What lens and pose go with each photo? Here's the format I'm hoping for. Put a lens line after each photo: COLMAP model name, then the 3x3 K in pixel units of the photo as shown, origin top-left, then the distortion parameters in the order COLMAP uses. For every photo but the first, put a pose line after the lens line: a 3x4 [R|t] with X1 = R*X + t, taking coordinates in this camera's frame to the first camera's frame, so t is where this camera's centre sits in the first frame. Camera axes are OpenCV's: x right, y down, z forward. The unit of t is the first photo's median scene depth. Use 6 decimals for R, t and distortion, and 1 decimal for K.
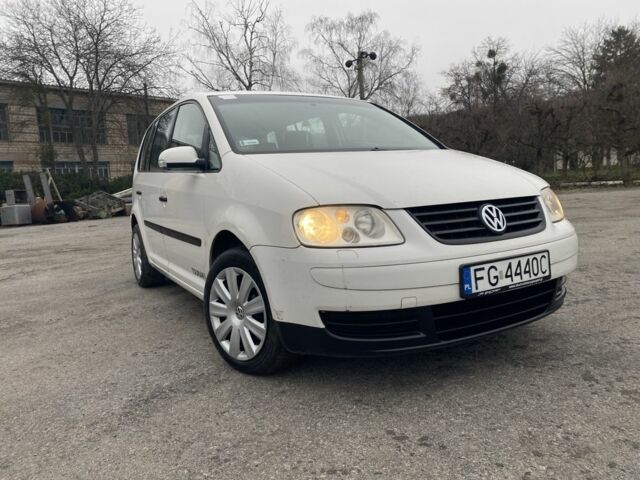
lens RADIAL K [[489.0, 0, 323.8], [0, 489.0, 240.9], [0, 0, 1]] dist [0.016916, -0.001817]
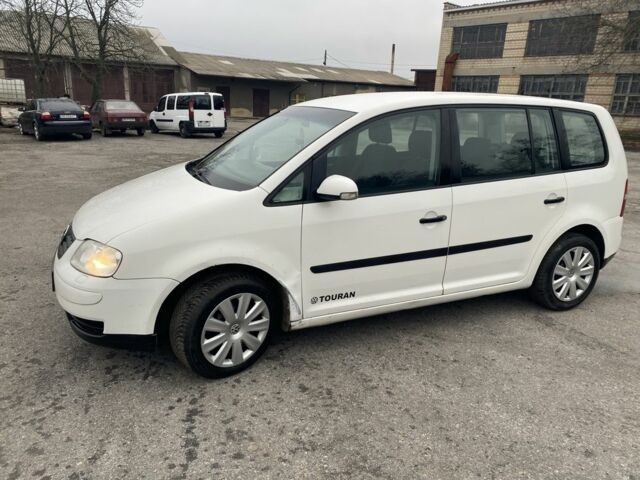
lens RADIAL K [[489.0, 0, 323.8], [0, 489.0, 240.9], [0, 0, 1]] dist [0.016916, -0.001817]
pose [[-0.115702, 0.328329, -0.937450, 1.739943], [-0.133007, 0.930168, 0.342195, -0.673066], [0.984338, 0.164280, -0.063952, 1.945540]]
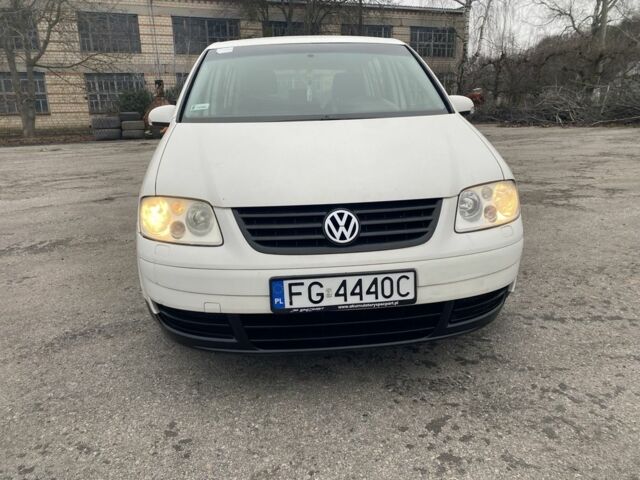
lens RADIAL K [[494.9, 0, 322.2], [0, 494.9, 229.3], [0, 0, 1]] dist [0.015279, 0.000087]
pose [[0.905221, 0.132217, -0.403849, 0.694182], [-0.069114, 0.983518, 0.167077, -0.192072], [0.419283, -0.123330, 0.899439, 0.199283]]
